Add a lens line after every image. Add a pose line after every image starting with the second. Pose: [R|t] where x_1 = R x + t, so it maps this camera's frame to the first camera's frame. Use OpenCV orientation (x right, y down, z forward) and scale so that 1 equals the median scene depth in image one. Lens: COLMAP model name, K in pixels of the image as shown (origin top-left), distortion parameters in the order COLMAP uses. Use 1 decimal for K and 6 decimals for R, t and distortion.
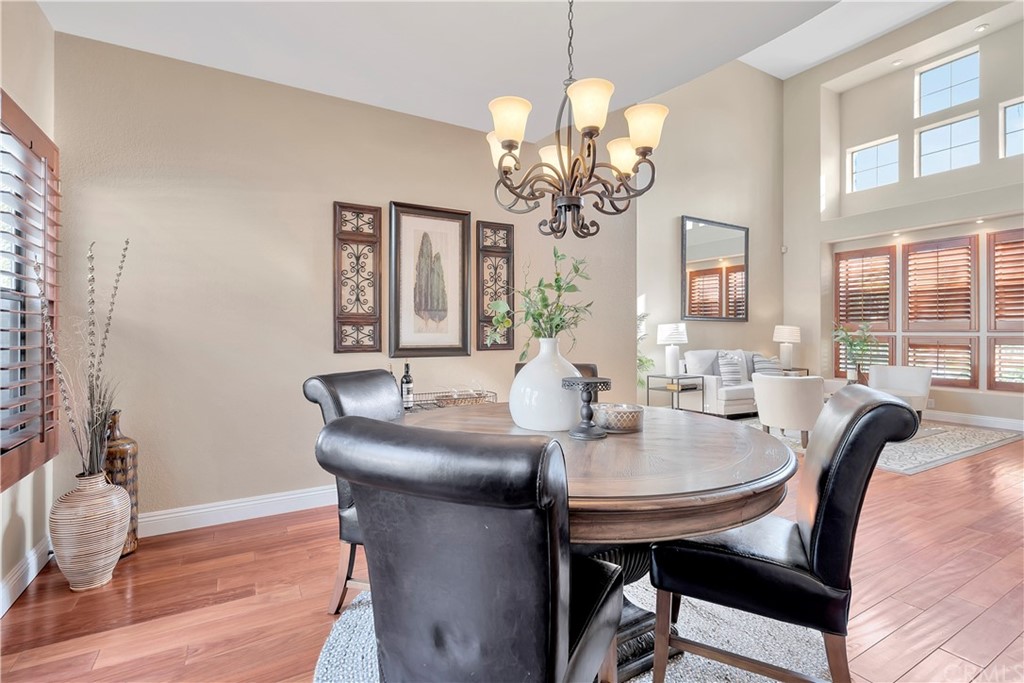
lens RADIAL K [[468.4, 0, 506.6], [0, 468.4, 333.4], [0, 0, 1]] dist [-0.004554, 0.002151]
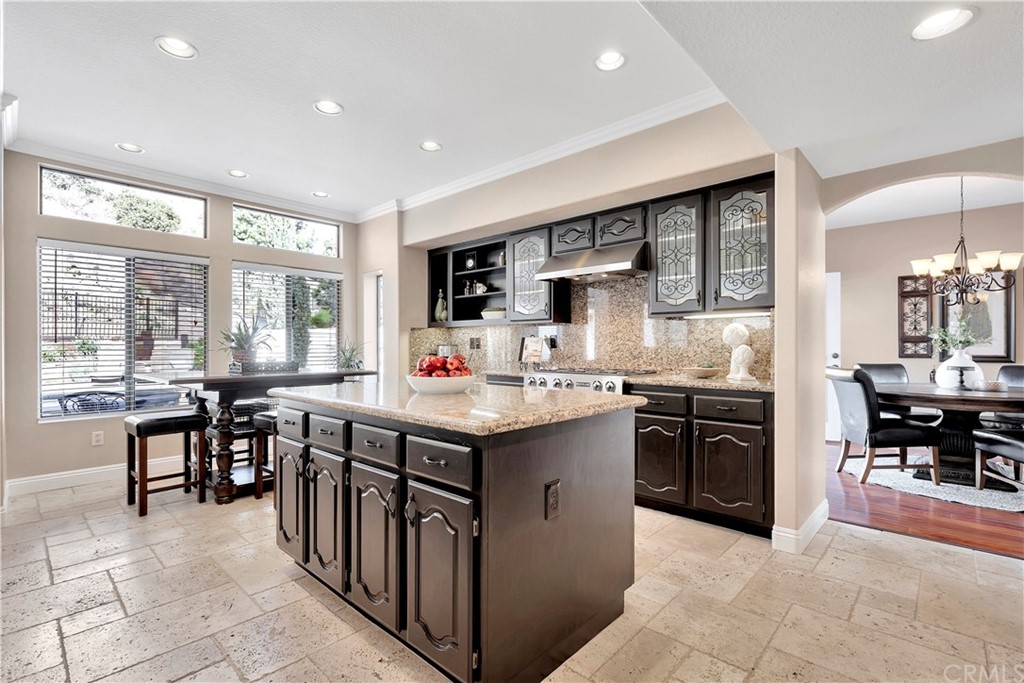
lens RADIAL K [[468.4, 0, 516.2], [0, 468.4, 347.6], [0, 0, 1]] dist [-0.004554, 0.002151]
pose [[0.306082, 0.001137, -0.952004, 0.477366], [0.000155, 0.999999, 0.001244, -0.000660], [0.952005, -0.000528, 0.306082, -0.519539]]
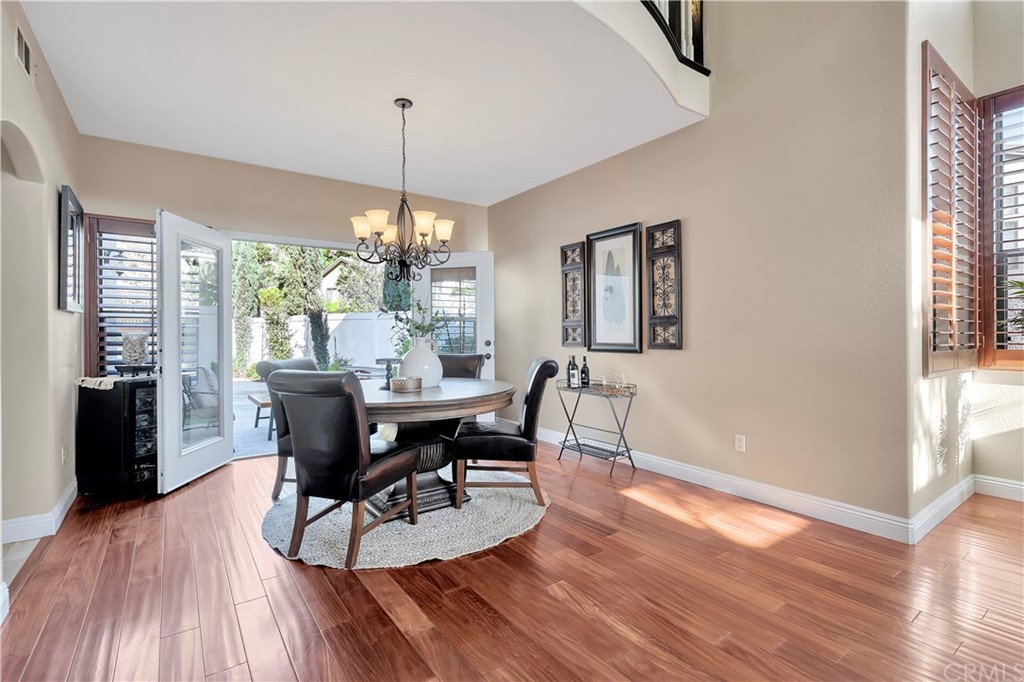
lens RADIAL K [[468.4, 0, 511.9], [0, 468.4, 337.6], [0, 0, 1]] dist [-0.004554, 0.002151]
pose [[0.117497, 0.005926, -0.993056, 0.573336], [0.004372, 0.999969, 0.006484, 0.001634], [0.993064, -0.005104, 0.117467, 0.336409]]
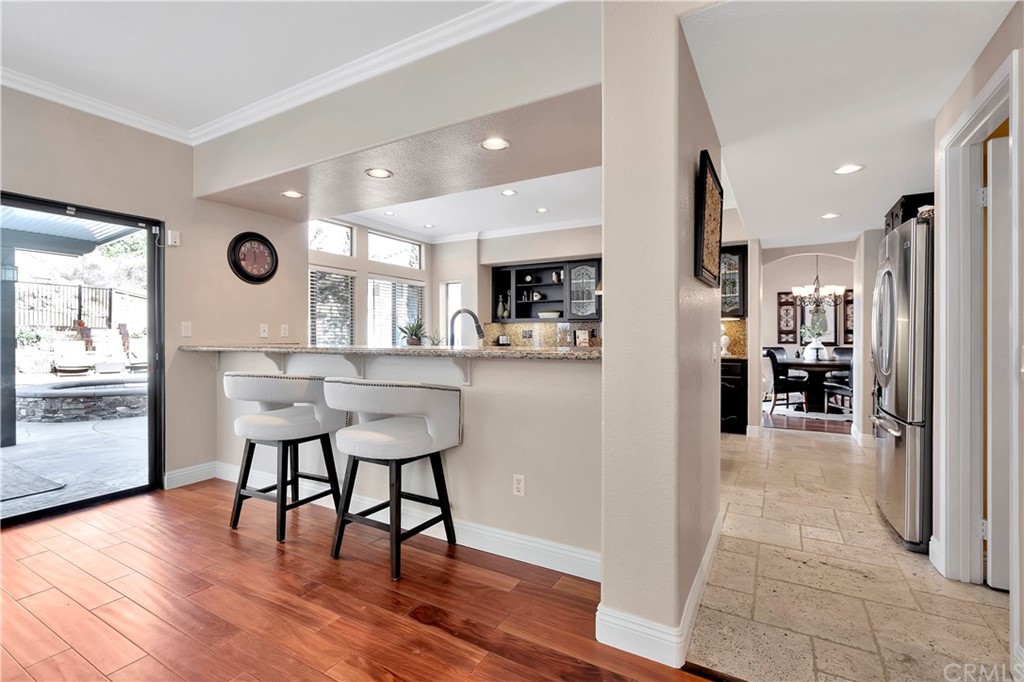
lens RADIAL K [[468.4, 0, 514.7], [0, 468.4, 338.0], [0, 0, 1]] dist [-0.004554, 0.002151]
pose [[0.514493, 0.001527, -0.857493, 0.662308], [0.000338, 0.999998, 0.001983, -0.000263], [0.857495, -0.001310, 0.514491, -0.982113]]
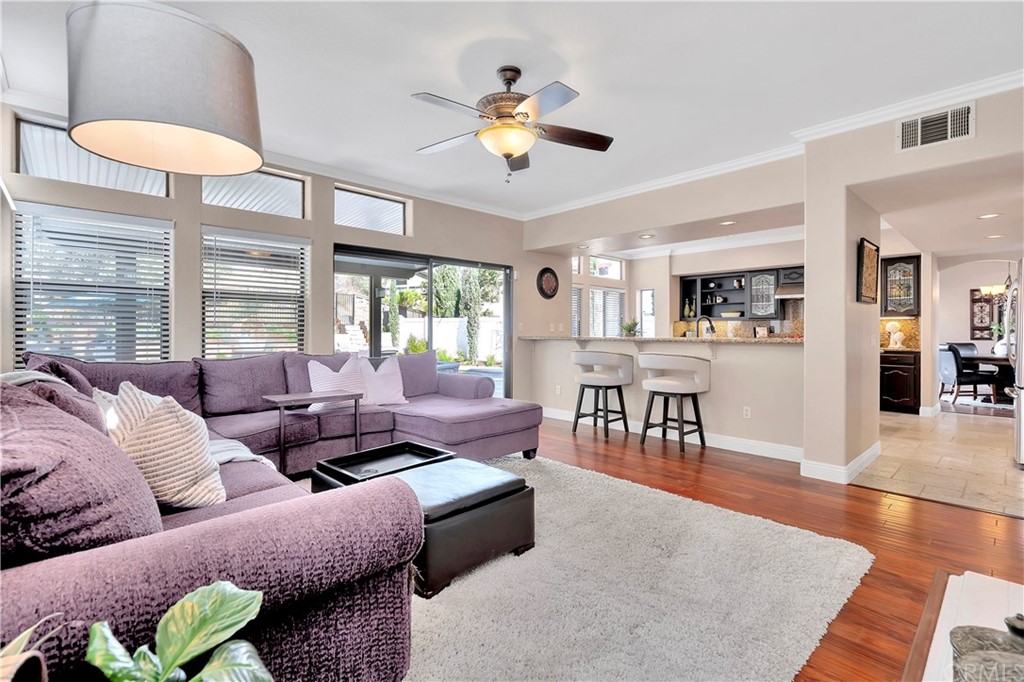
lens RADIAL K [[468.4, 0, 507.3], [0, 468.4, 332.4], [0, 0, 1]] dist [-0.004554, 0.002151]
pose [[0.229670, 0.001839, -0.973267, 0.944056], [-0.004004, 0.999992, 0.000945, 0.001304], [0.973260, 0.003680, 0.229675, -1.302757]]
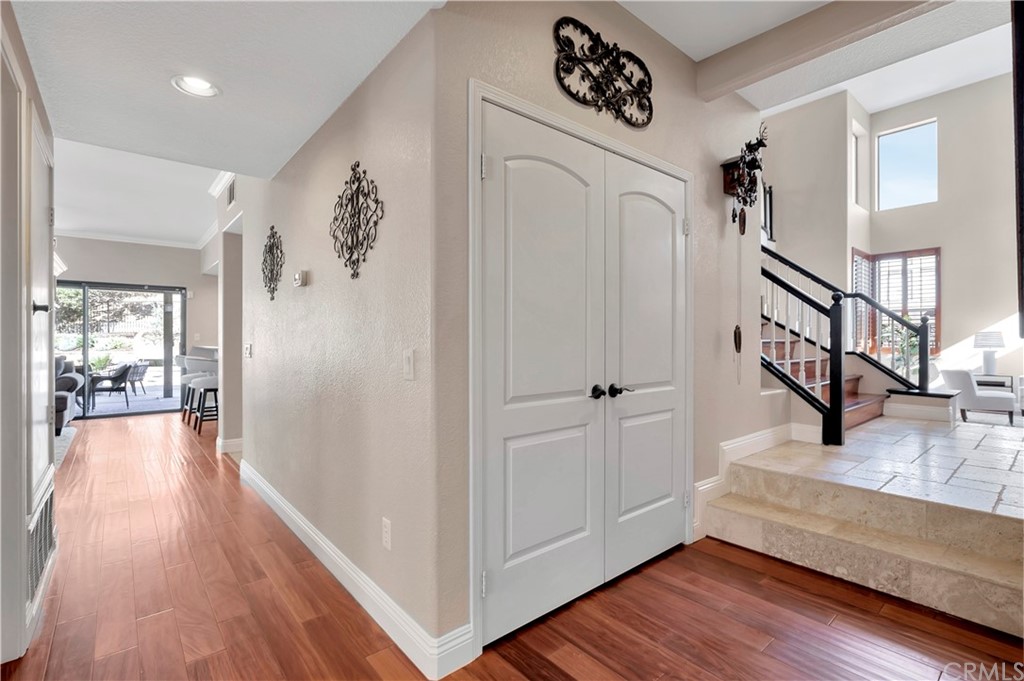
lens RADIAL K [[468.4, 0, 512.5], [0, 468.4, 343.3], [0, 0, 1]] dist [-0.004554, 0.002151]
pose [[0.182551, 0.001803, -0.983195, 1.320014], [-0.001379, 0.999998, 0.001578, 0.001588], [0.983195, 0.001068, 0.182553, -0.432993]]
